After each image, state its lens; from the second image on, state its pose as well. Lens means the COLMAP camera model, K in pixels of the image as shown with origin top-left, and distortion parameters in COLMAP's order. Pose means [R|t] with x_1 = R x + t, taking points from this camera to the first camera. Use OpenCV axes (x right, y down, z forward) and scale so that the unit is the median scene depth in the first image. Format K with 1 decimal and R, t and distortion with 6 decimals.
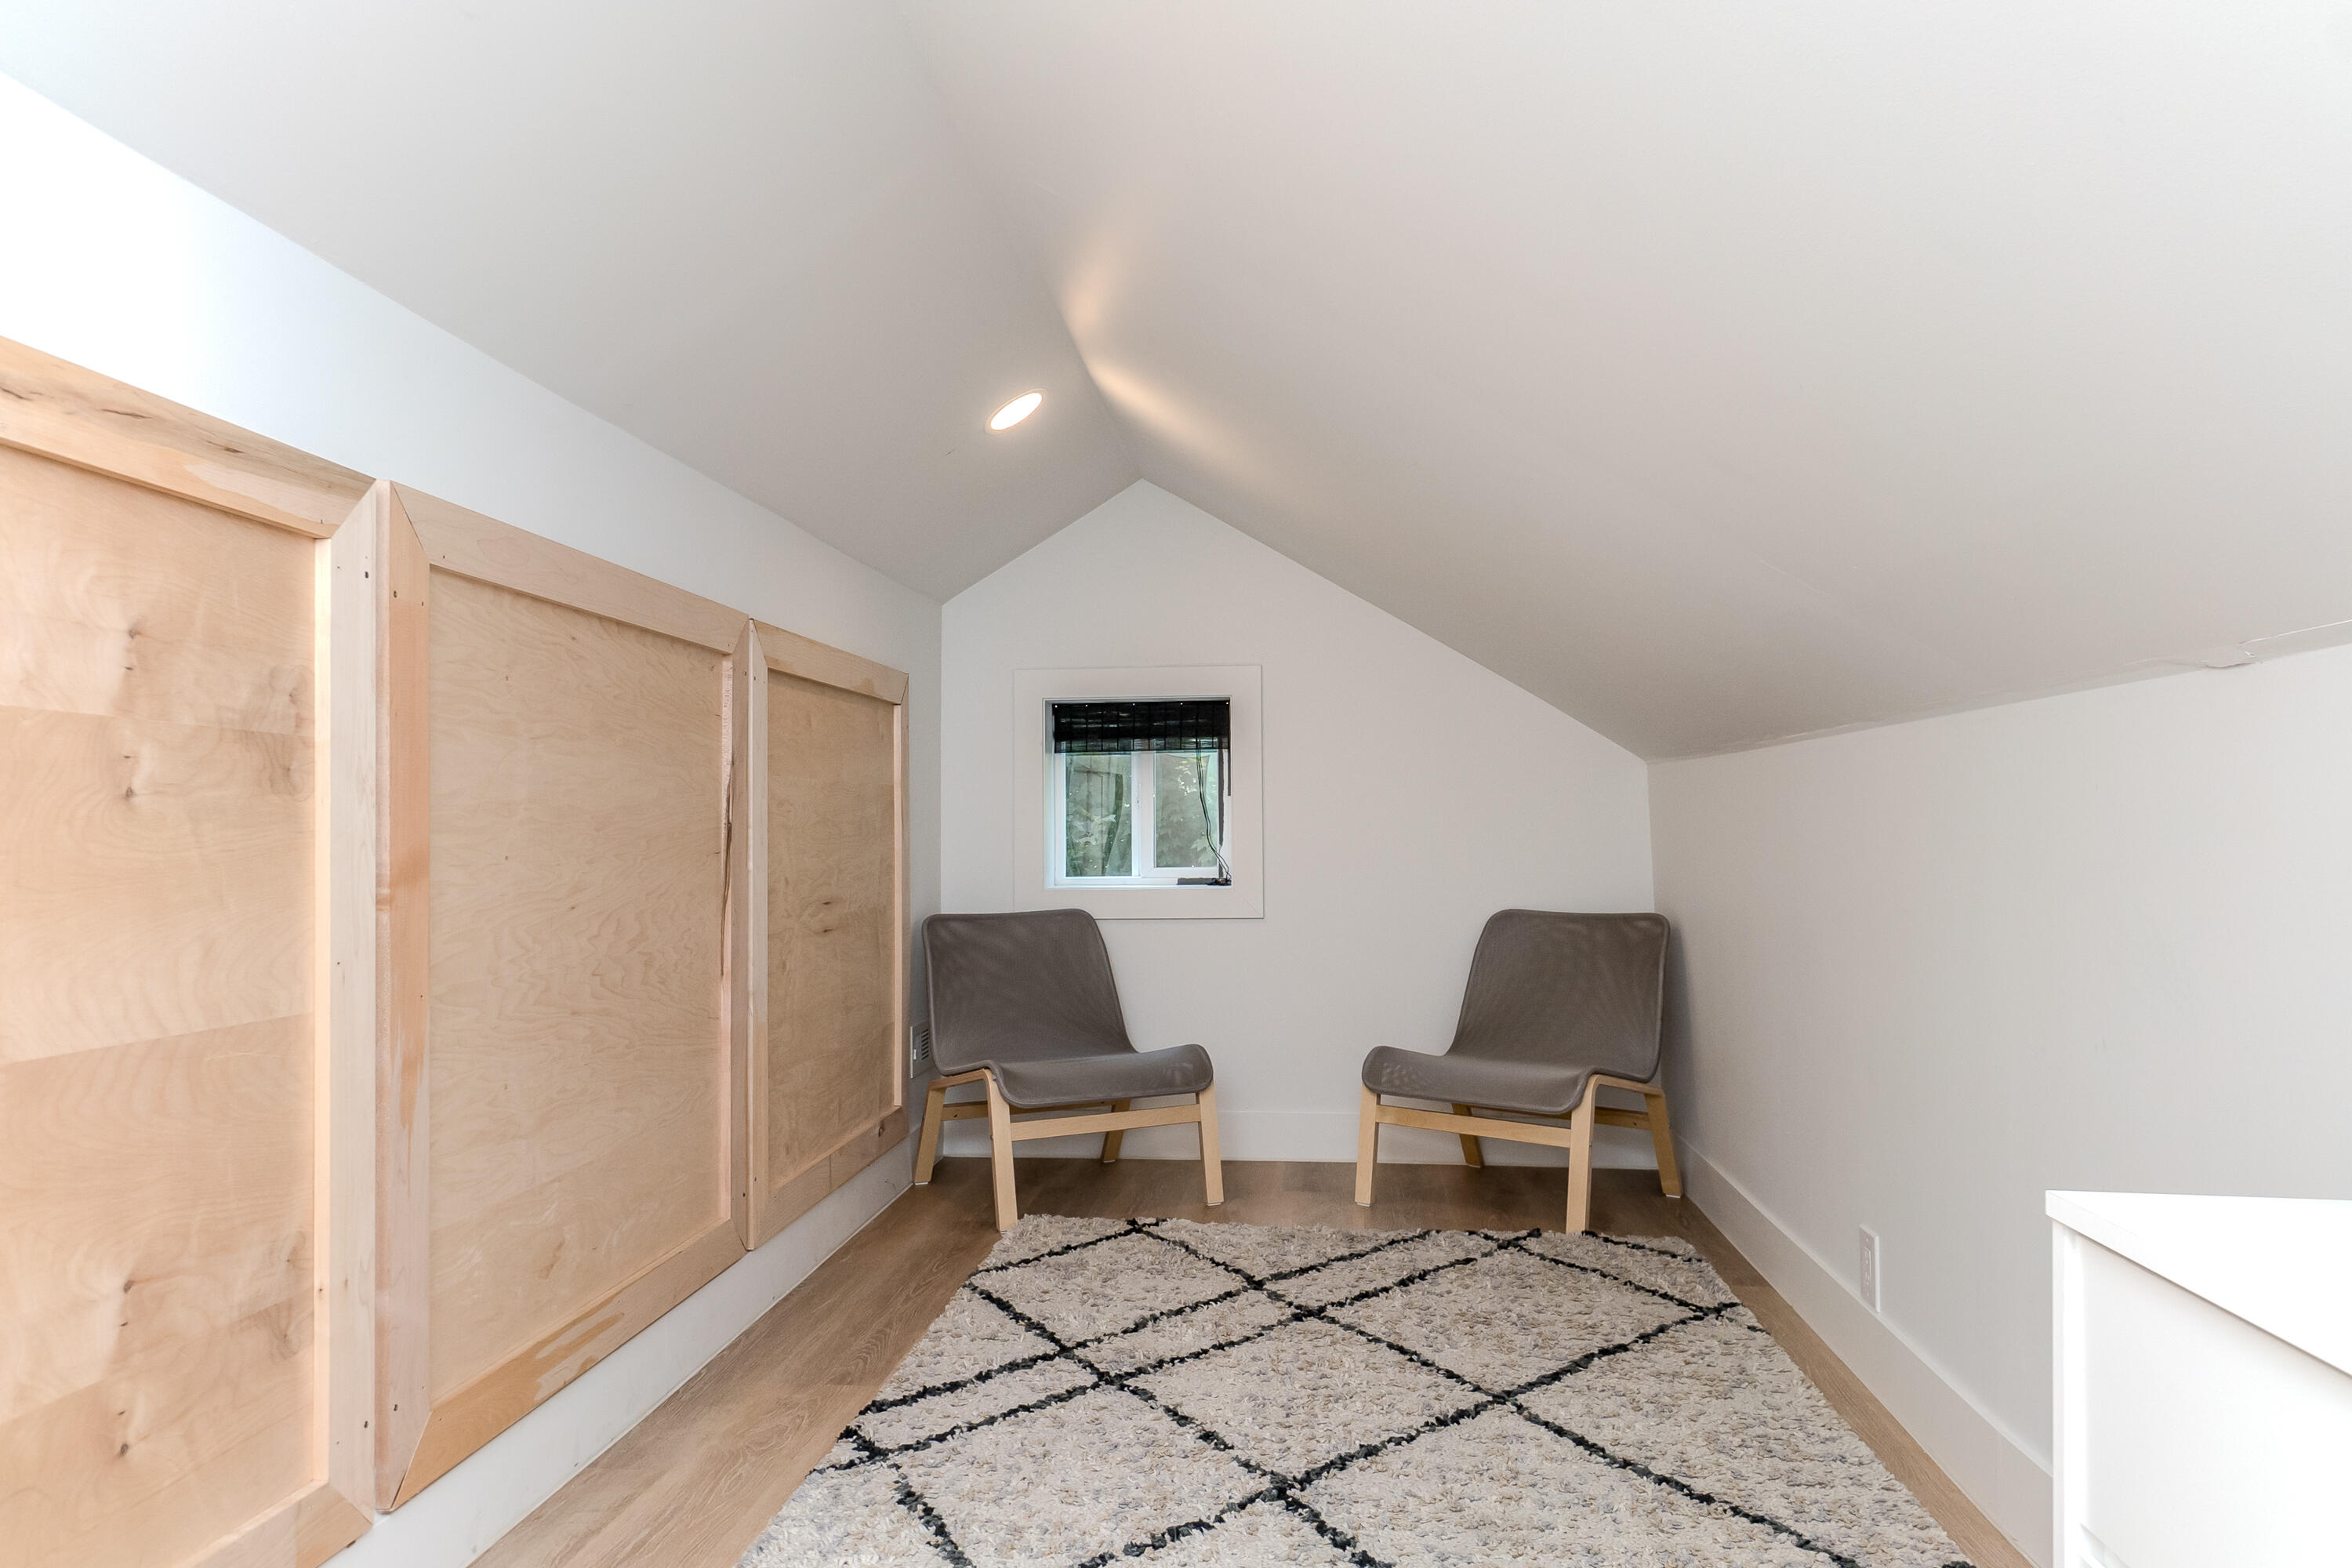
lens RADIAL K [[1496.1, 0, 1176.9], [0, 1496.1, 792.2], [0, 0, 1]] dist [0.000168, 0.000021]
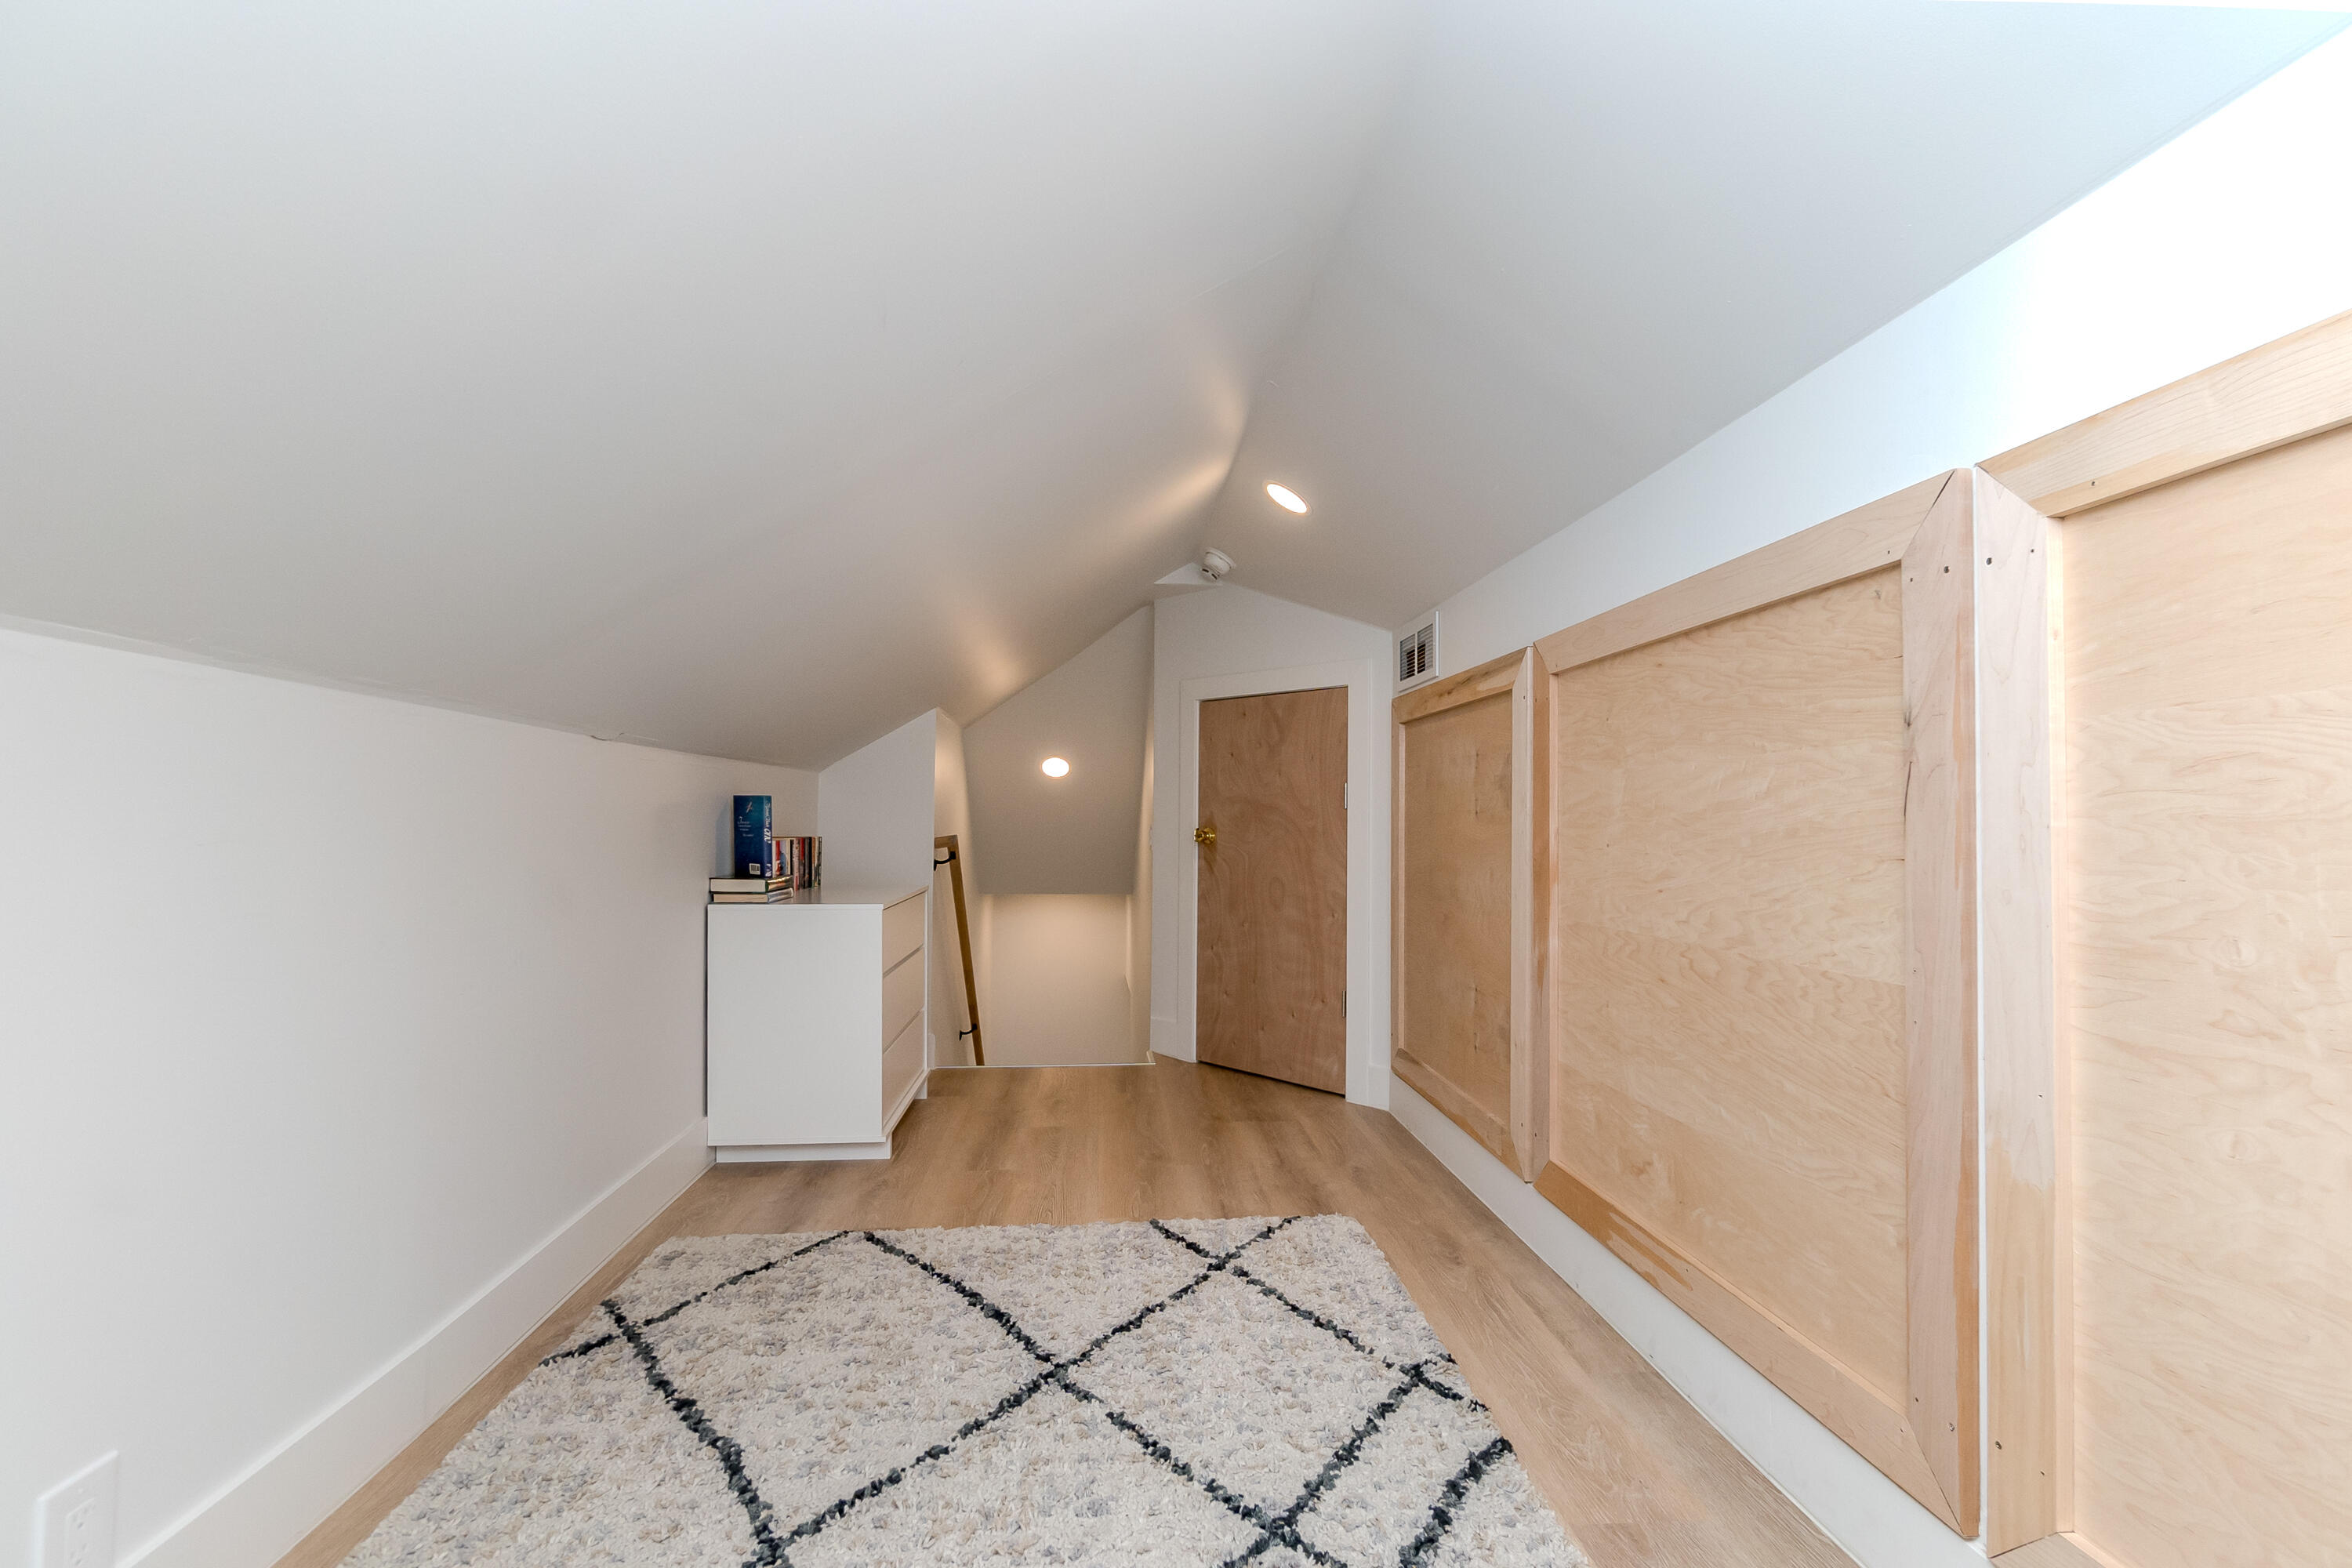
lens RADIAL K [[1035.6, 0, 1179.5], [0, 1035.6, 797.0], [0, 0, 1]] dist [-0.003428, 0.000911]
pose [[-0.981831, -0.009807, -0.189504, 0.130320], [-0.002103, 0.999165, -0.040810, 0.038452], [0.189746, -0.039670, -0.981031, 1.776599]]
